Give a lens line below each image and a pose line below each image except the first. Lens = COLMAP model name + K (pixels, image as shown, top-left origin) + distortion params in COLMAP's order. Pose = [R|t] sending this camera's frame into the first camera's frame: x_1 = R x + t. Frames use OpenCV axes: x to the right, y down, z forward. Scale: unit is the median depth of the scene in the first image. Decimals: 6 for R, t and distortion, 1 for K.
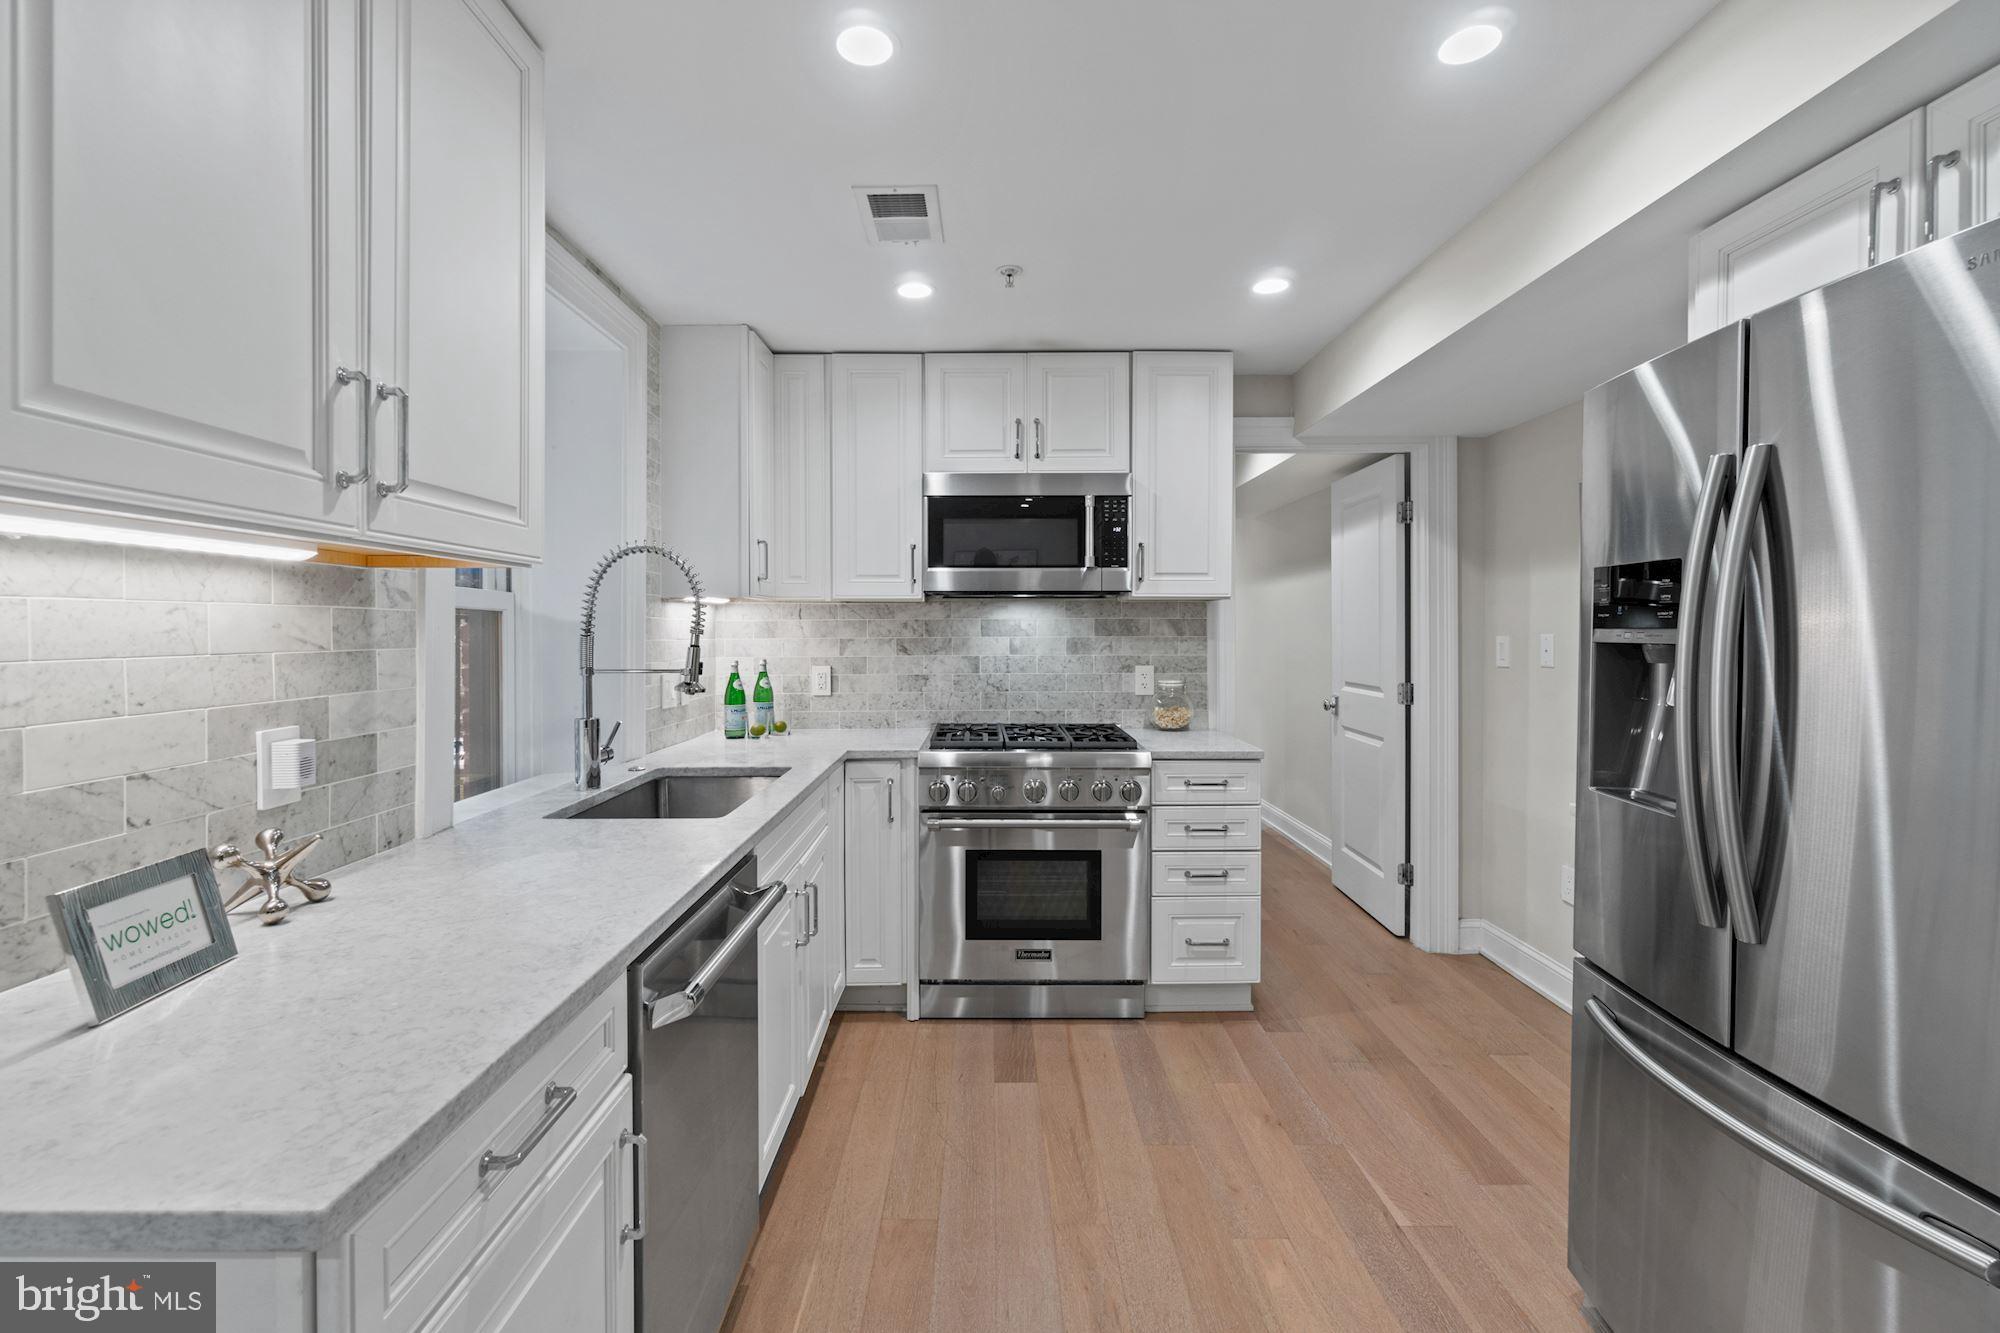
lens RADIAL K [[877.9, 0, 984.3], [0, 877.9, 637.6], [0, 0, 1]] dist [0.000106, 0.000107]
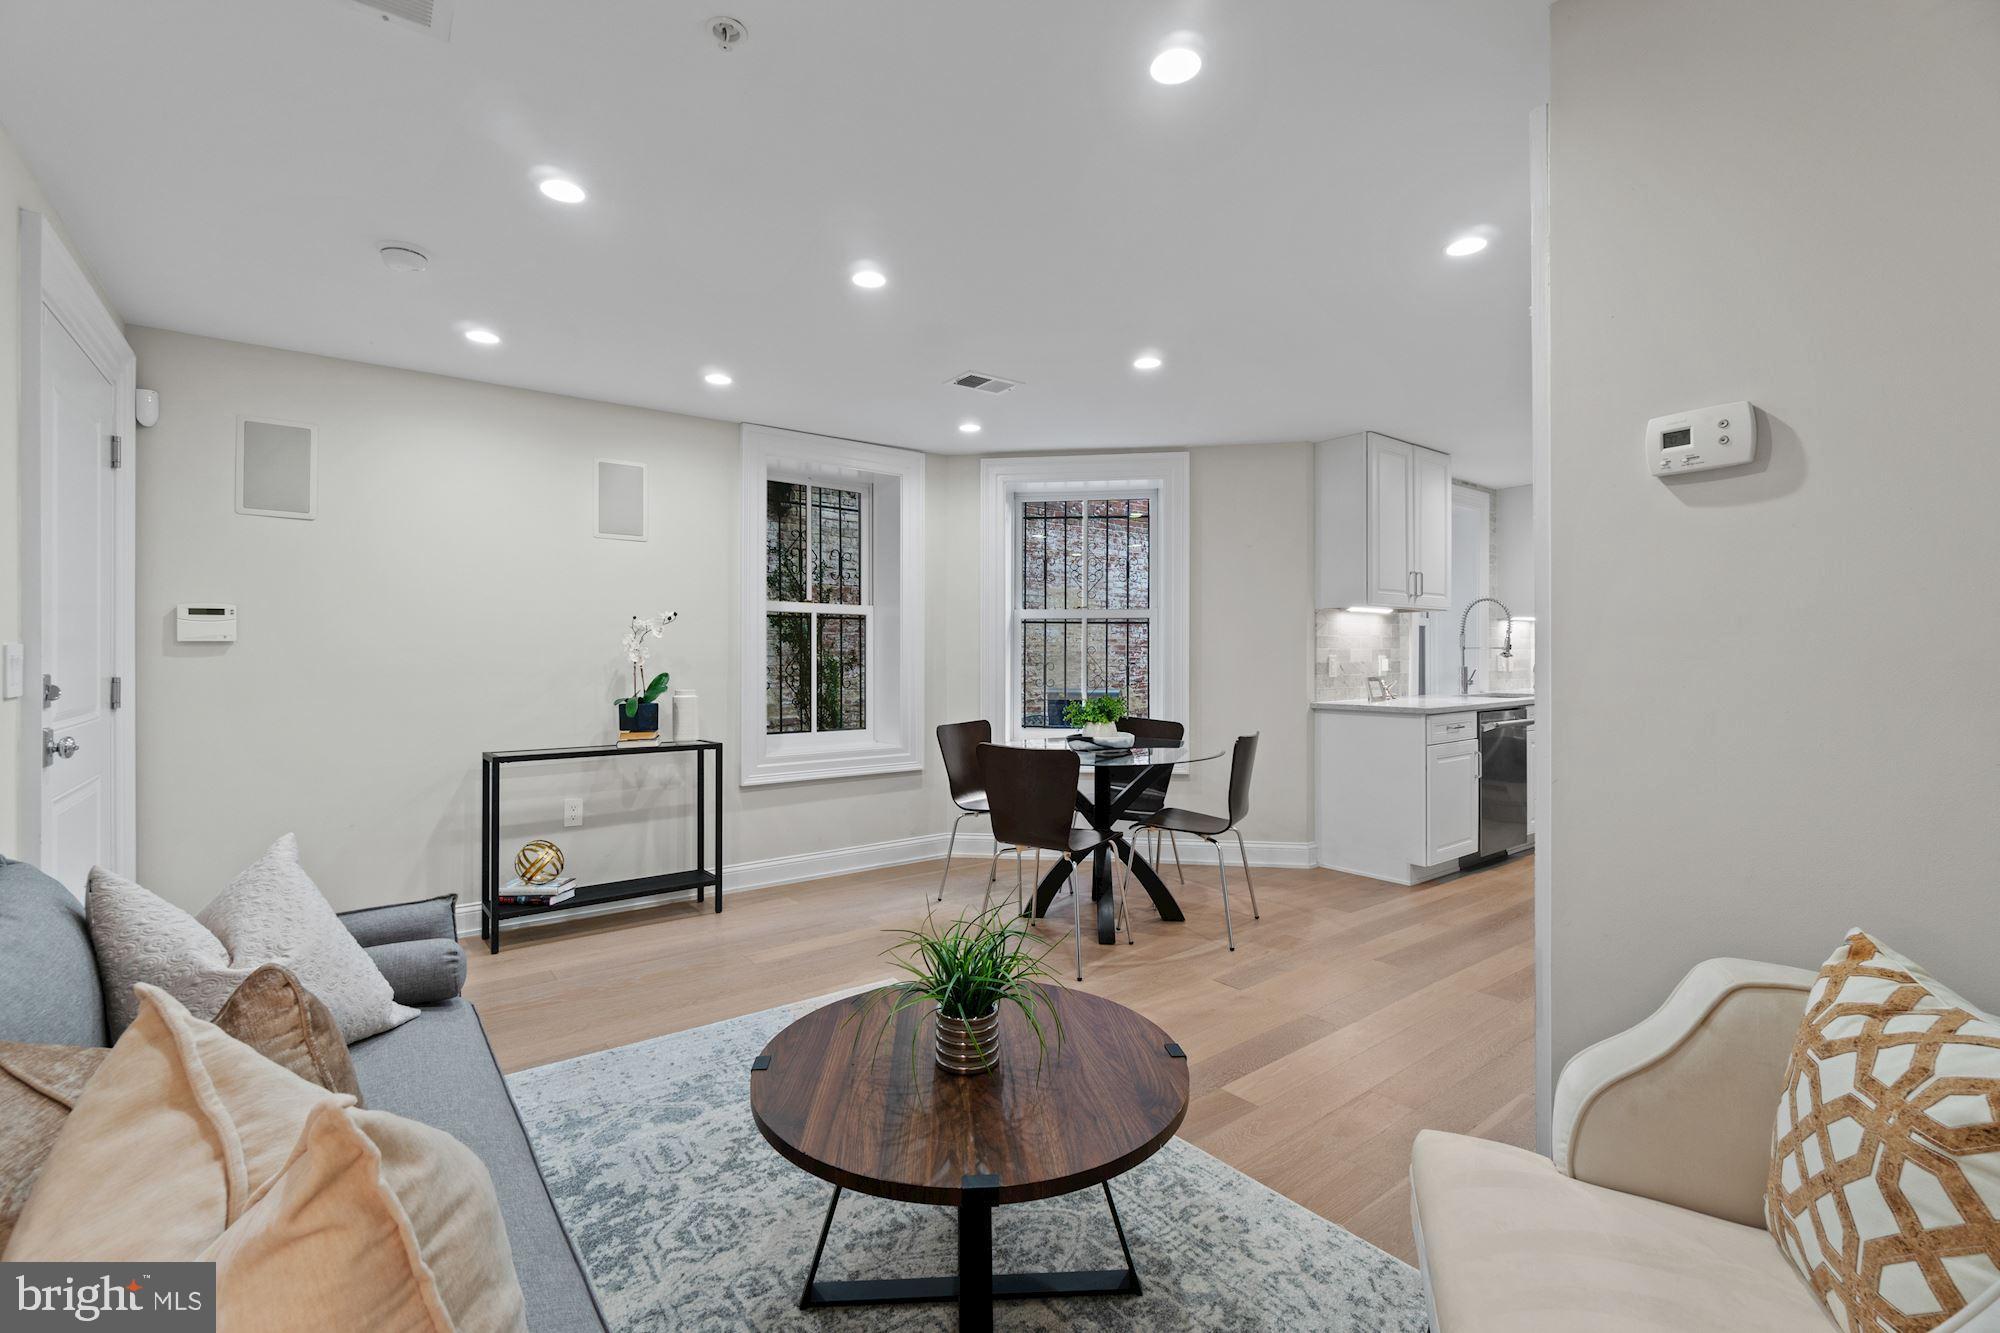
lens RADIAL K [[877.9, 0, 982.7], [0, 877.9, 654.0], [0, 0, 1]] dist [0.000106, 0.000107]
pose [[0.610250, -0.008609, -0.792162, 0.722022], [0.000022, 0.999941, -0.010850, 0.082203], [0.792209, 0.006604, 0.610215, -1.671401]]
